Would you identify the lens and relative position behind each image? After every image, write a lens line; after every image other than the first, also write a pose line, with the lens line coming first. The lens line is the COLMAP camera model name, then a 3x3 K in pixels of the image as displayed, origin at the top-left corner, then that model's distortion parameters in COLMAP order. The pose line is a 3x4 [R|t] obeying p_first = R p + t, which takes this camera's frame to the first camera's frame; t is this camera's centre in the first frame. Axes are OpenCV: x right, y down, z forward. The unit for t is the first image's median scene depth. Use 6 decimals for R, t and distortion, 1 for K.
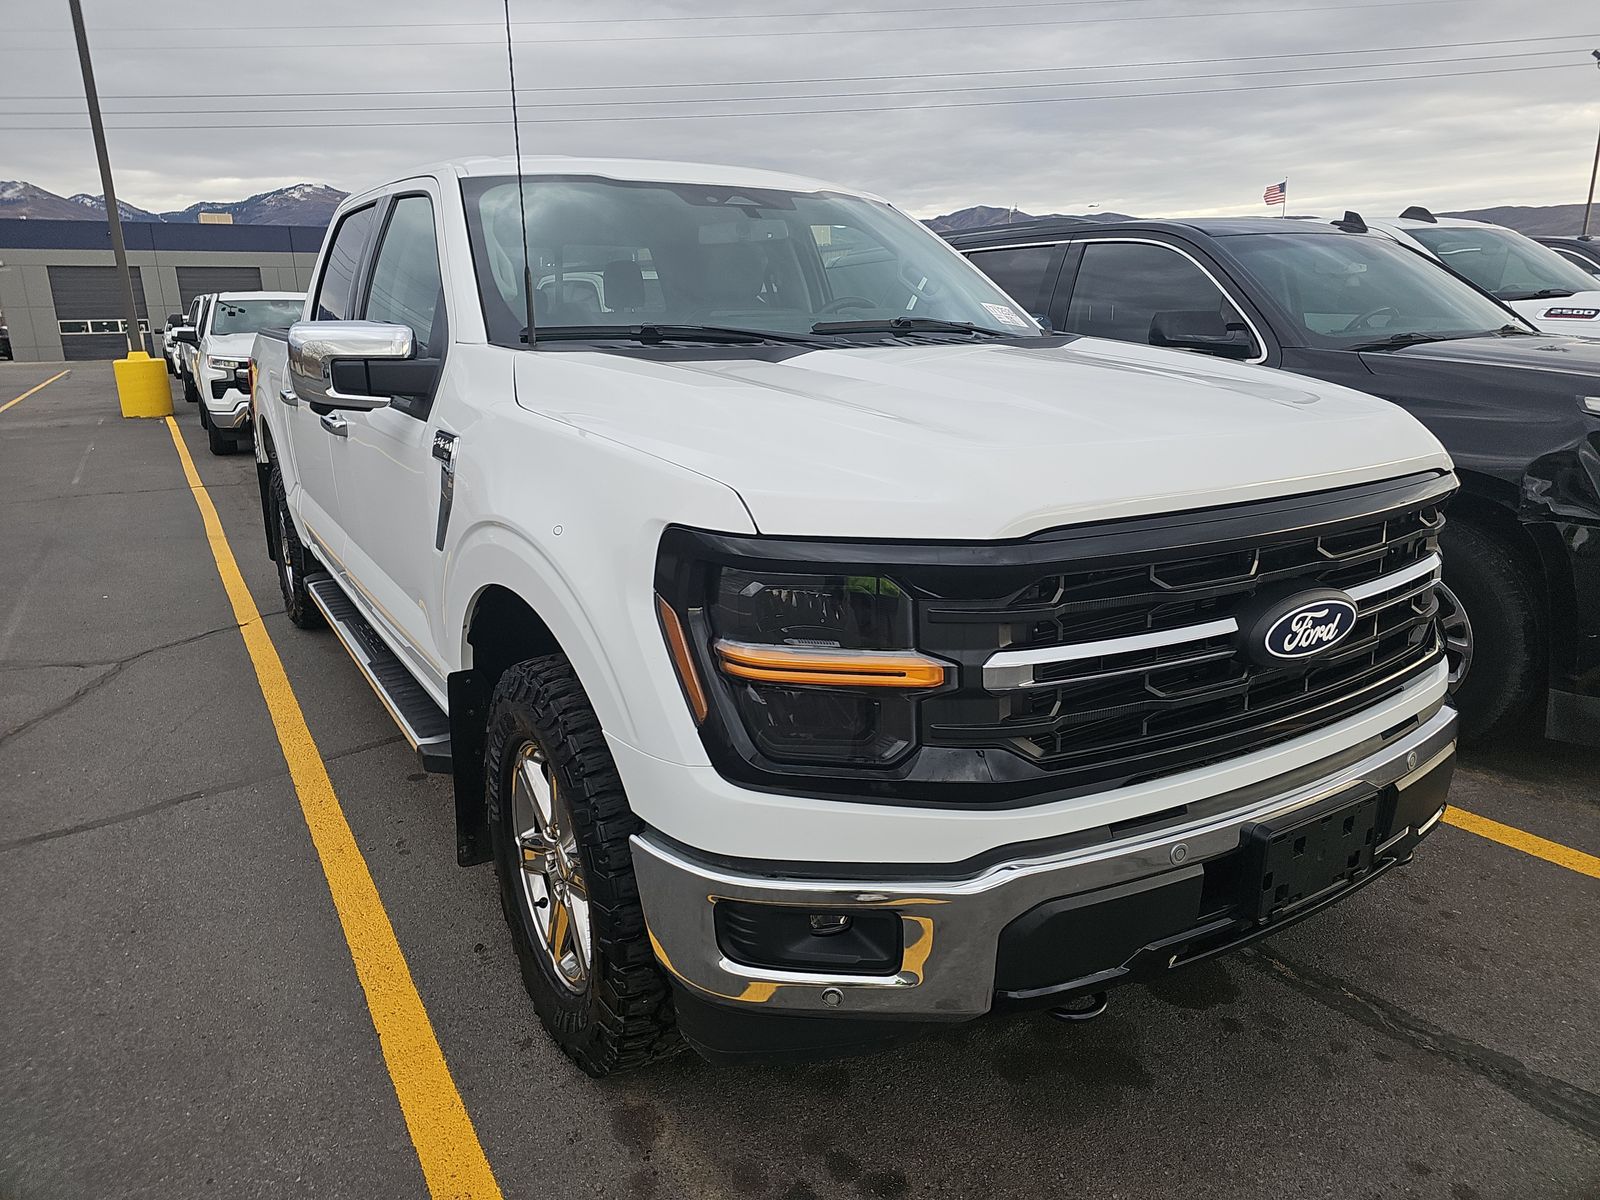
lens RADIAL K [[1044.7, 0, 800.0], [0, 1044.7, 600.0], [0, 0, 1]] dist [0.040413, -0.027630]
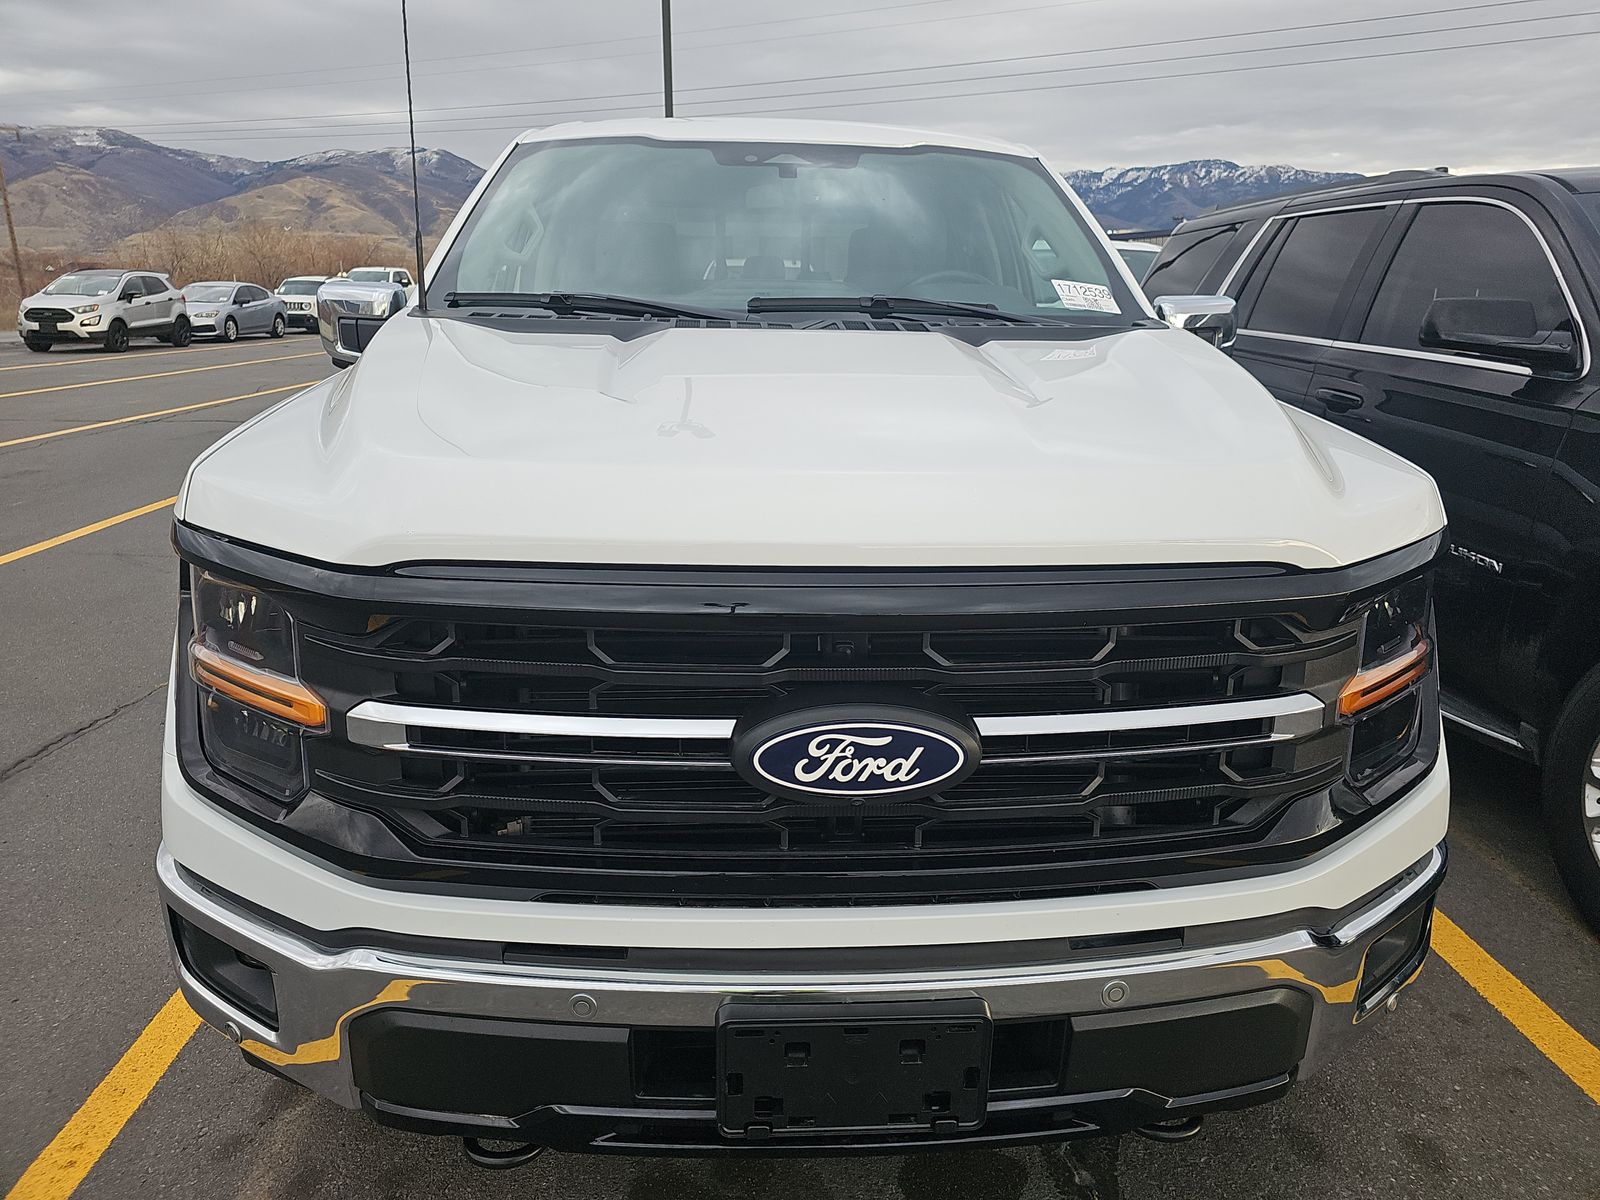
lens RADIAL K [[1044.7, 0, 800.0], [0, 1044.7, 600.0], [0, 0, 1]] dist [0.040413, -0.027630]
pose [[0.882306, 0.159886, -0.442688, 0.748351], [-0.147627, 0.987081, 0.062275, -0.115985], [0.446926, 0.010407, 0.894510, 0.358918]]
